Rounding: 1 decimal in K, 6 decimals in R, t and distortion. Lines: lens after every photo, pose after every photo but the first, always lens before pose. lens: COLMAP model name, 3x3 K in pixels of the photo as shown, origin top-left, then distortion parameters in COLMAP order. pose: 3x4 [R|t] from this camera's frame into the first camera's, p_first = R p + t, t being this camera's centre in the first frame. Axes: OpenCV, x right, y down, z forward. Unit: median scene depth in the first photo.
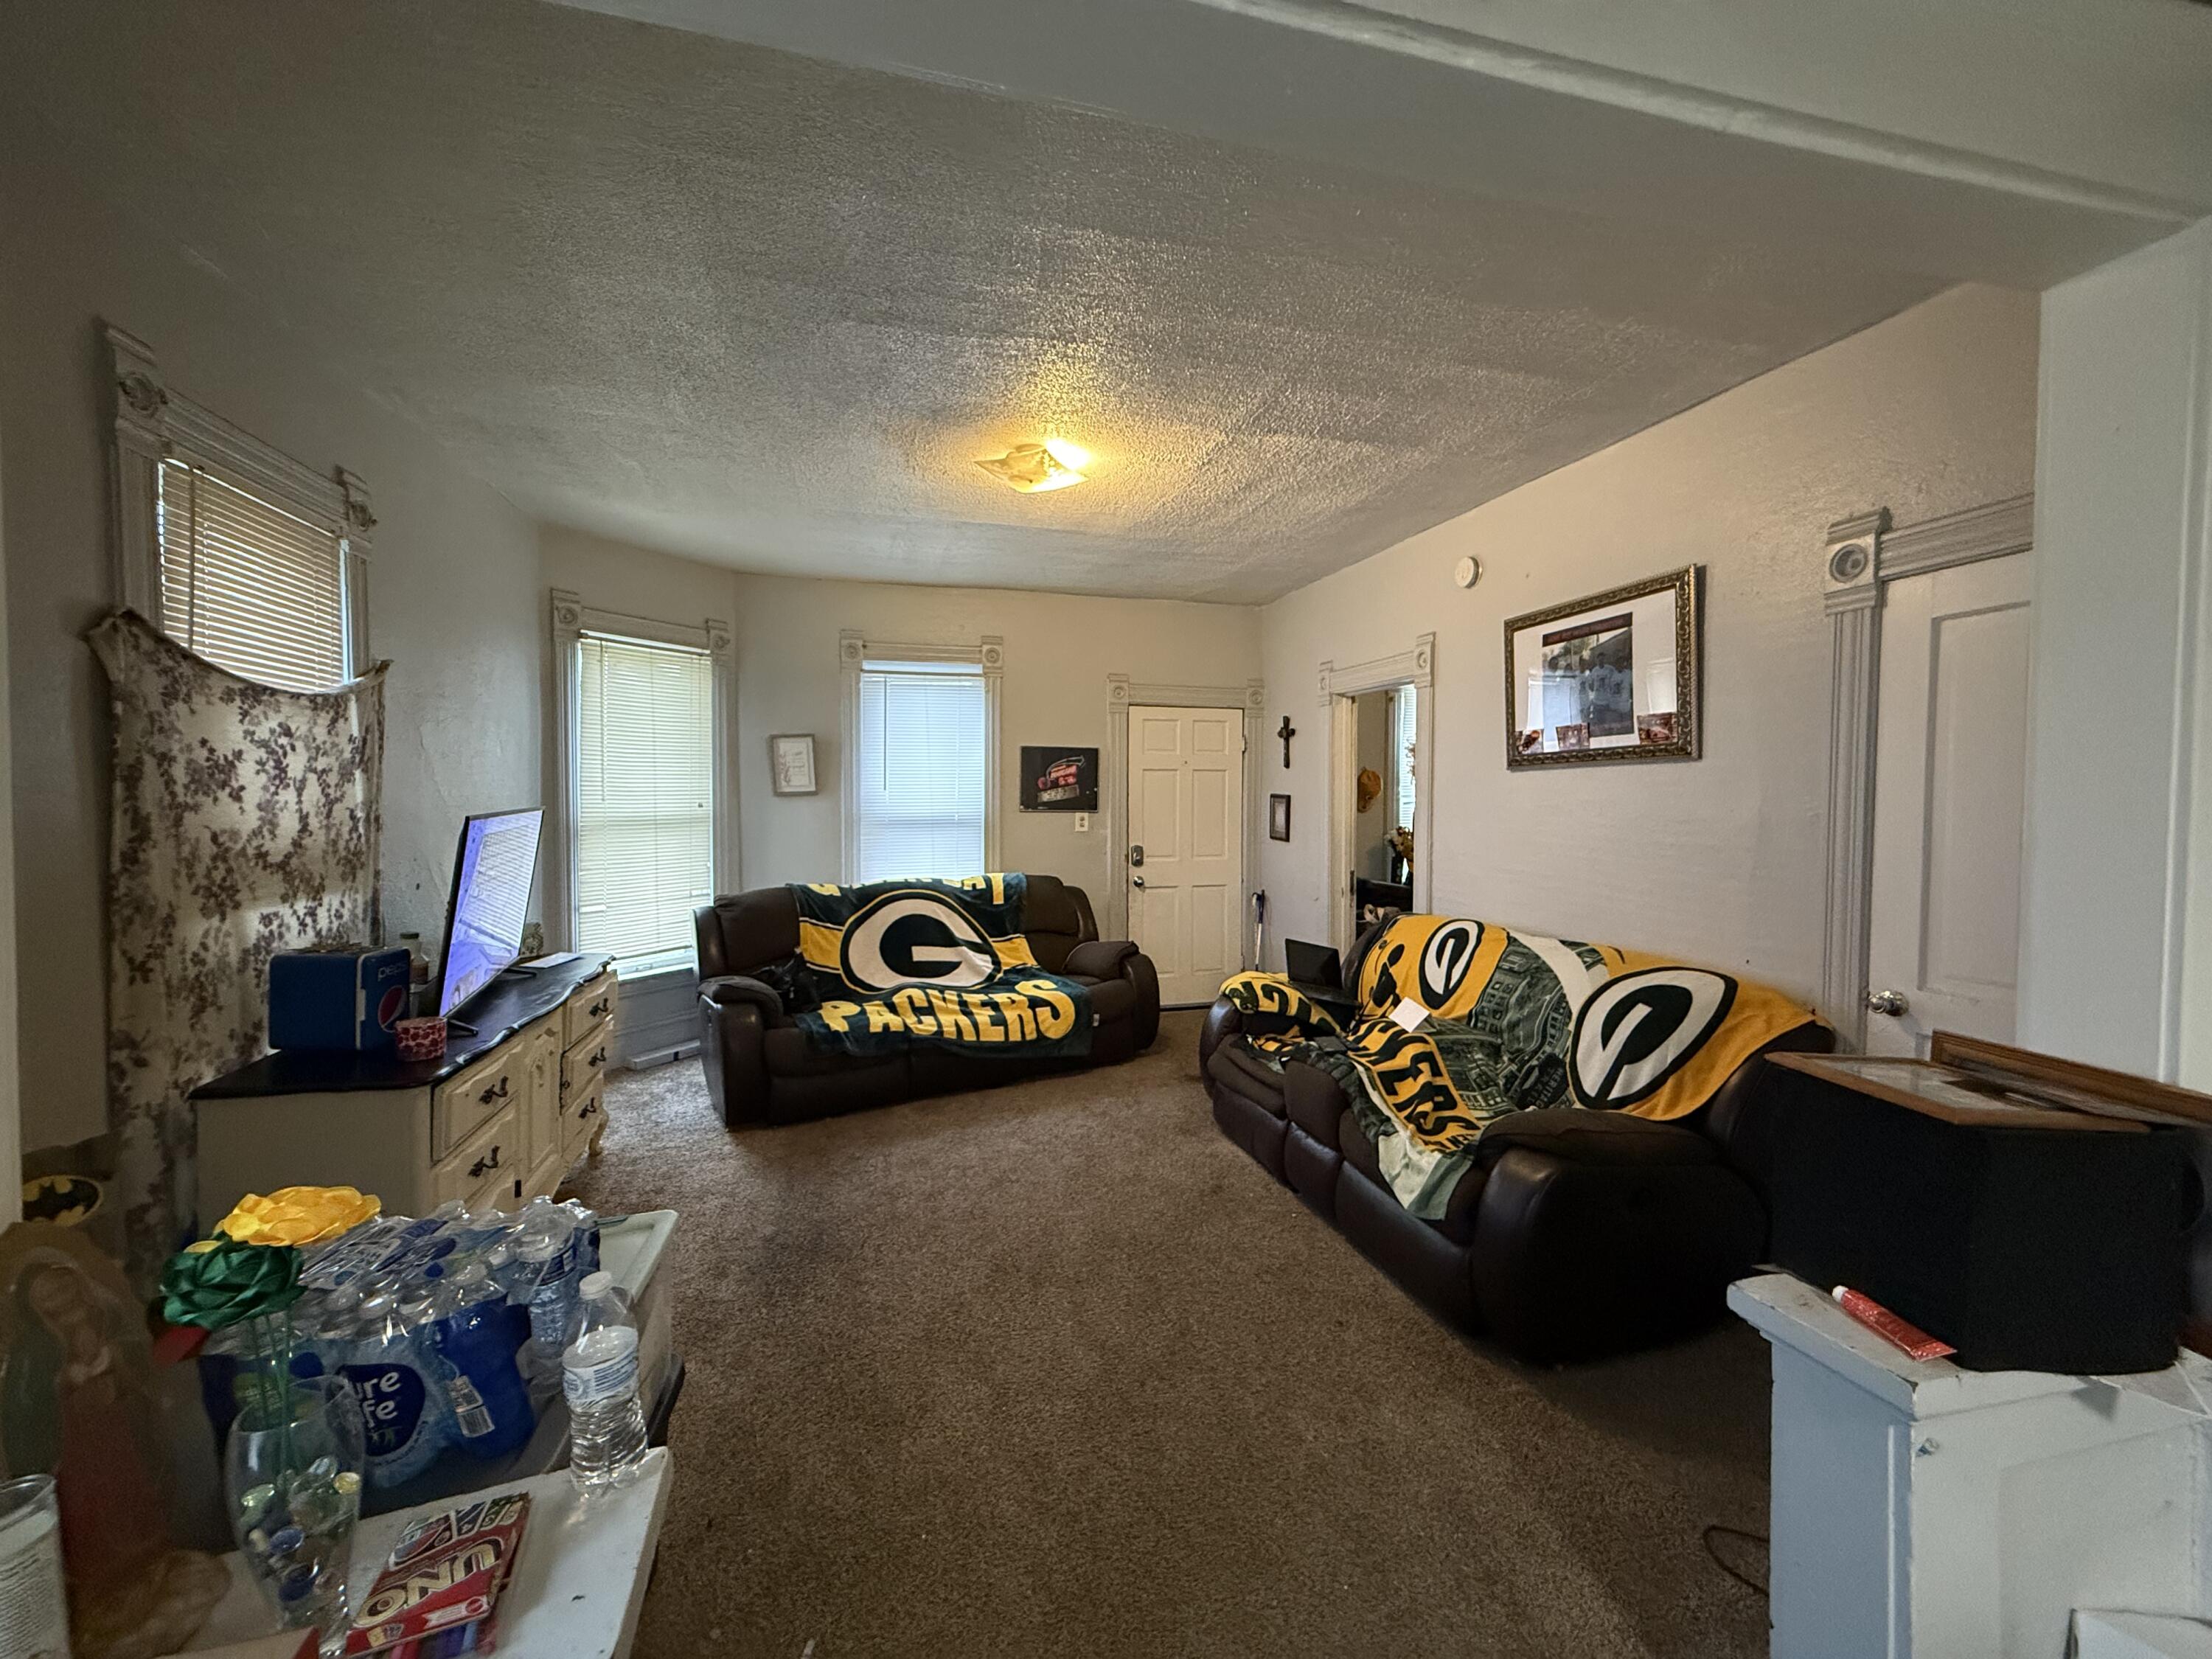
lens RADIAL K [[880.6, 0, 1091.5], [0, 880.6, 831.8], [0, 0, 1]] dist [-0.000243, -0.000472]
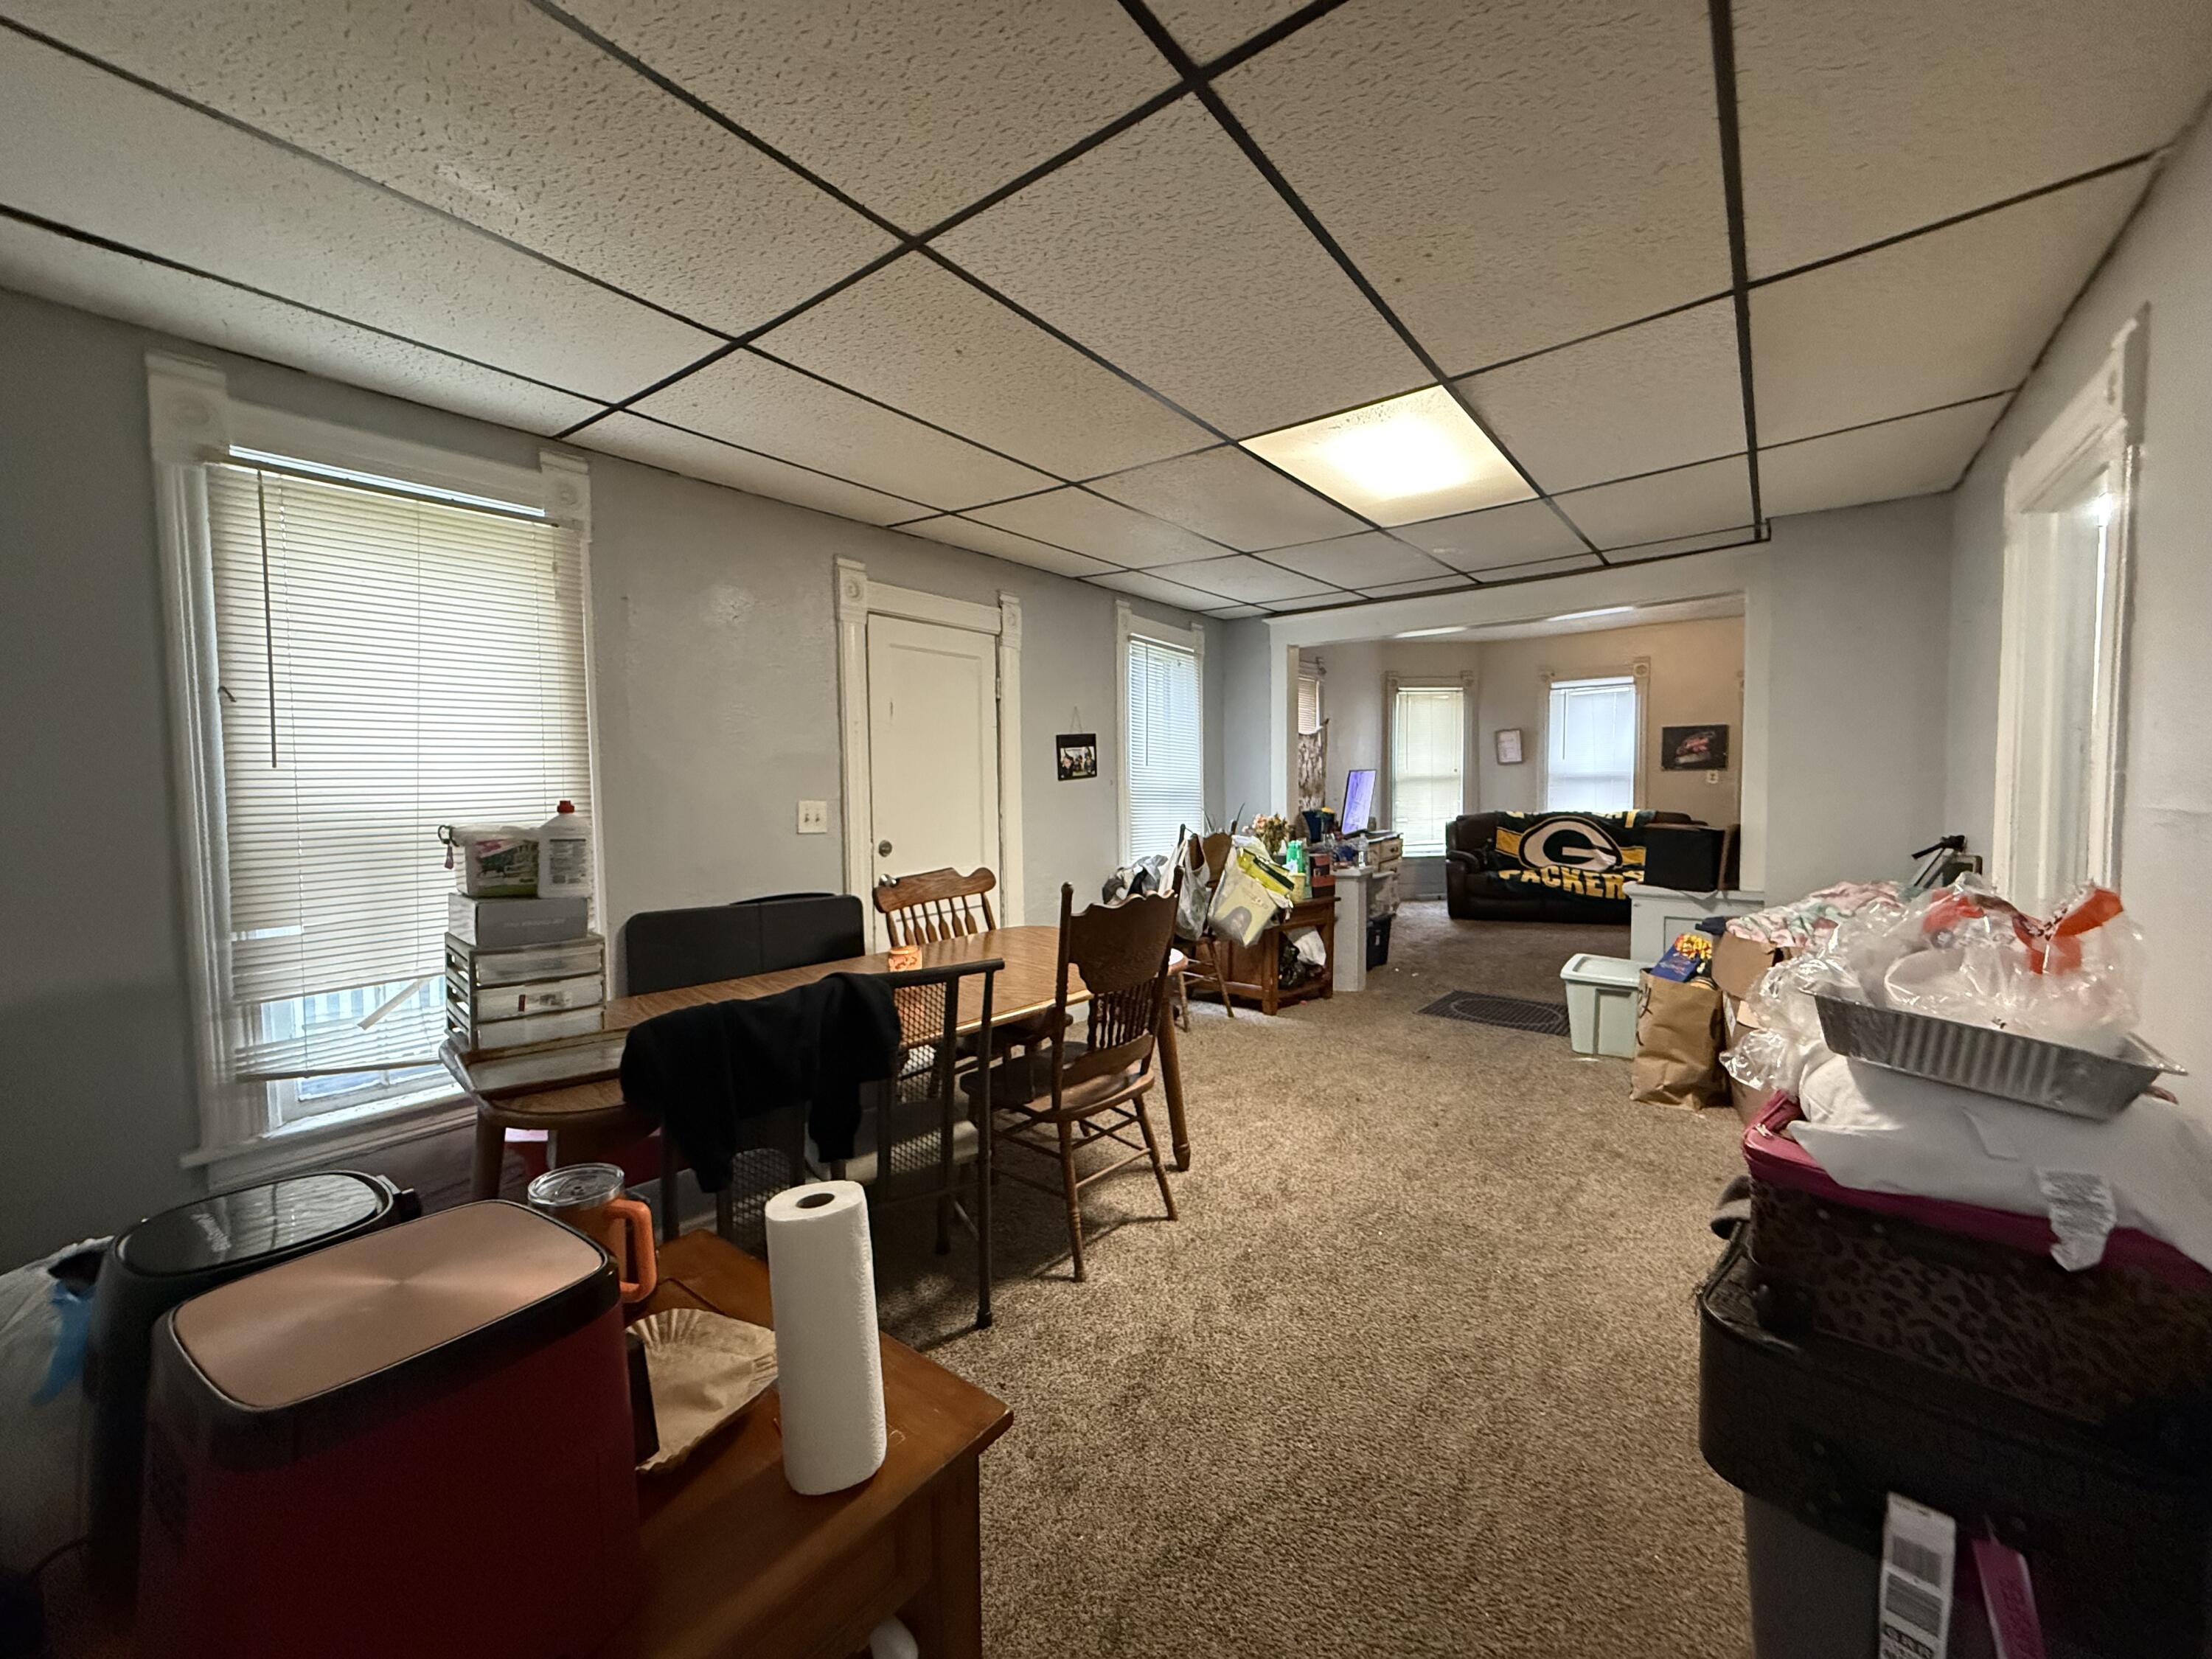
lens RADIAL K [[880.6, 0, 1100.7], [0, 880.6, 828.8], [0, 0, 1]] dist [-0.000243, -0.000472]
pose [[0.625256, 0.028850, -0.779887, 0.620871], [-0.012559, 0.999559, 0.026907, 0.060266], [0.780319, -0.007029, 0.625342, -0.867590]]
